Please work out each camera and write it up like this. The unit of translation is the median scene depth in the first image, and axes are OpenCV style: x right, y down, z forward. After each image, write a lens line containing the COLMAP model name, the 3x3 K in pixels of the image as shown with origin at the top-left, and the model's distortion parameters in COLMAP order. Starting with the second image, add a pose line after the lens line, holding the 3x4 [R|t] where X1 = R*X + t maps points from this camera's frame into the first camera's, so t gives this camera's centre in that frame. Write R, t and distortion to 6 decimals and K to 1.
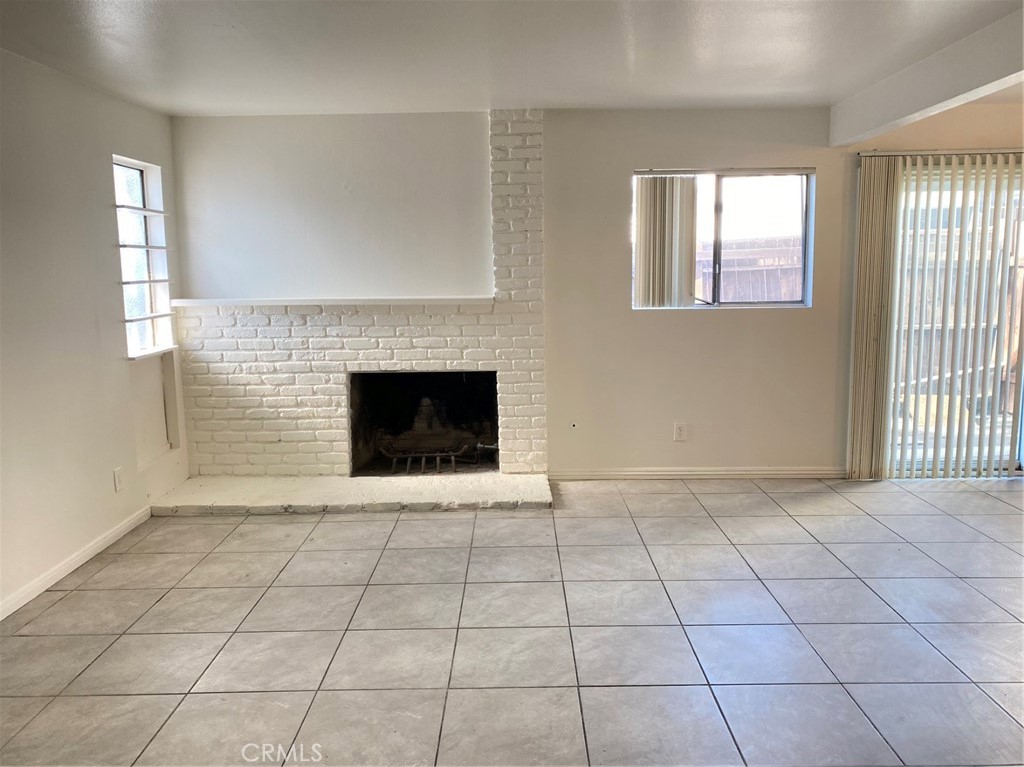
lens RADIAL K [[789.6, 0, 503.7], [0, 789.6, 382.0], [0, 0, 1]] dist [0.063018, -0.084601]
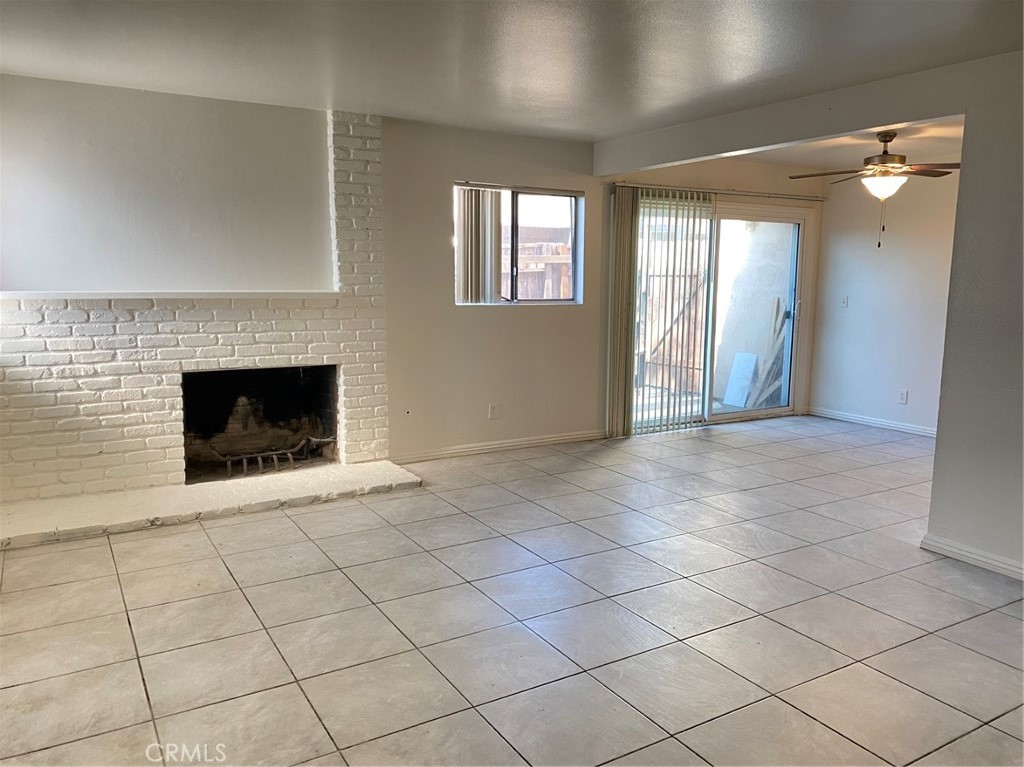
lens RADIAL K [[789.6, 0, 517.9], [0, 789.6, 389.4], [0, 0, 1]] dist [0.063018, -0.084601]
pose [[0.845790, -0.054823, 0.530691, -0.368959], [0.053709, 0.998403, 0.017542, 0.013384], [-0.530805, 0.013666, 0.847384, 0.003210]]
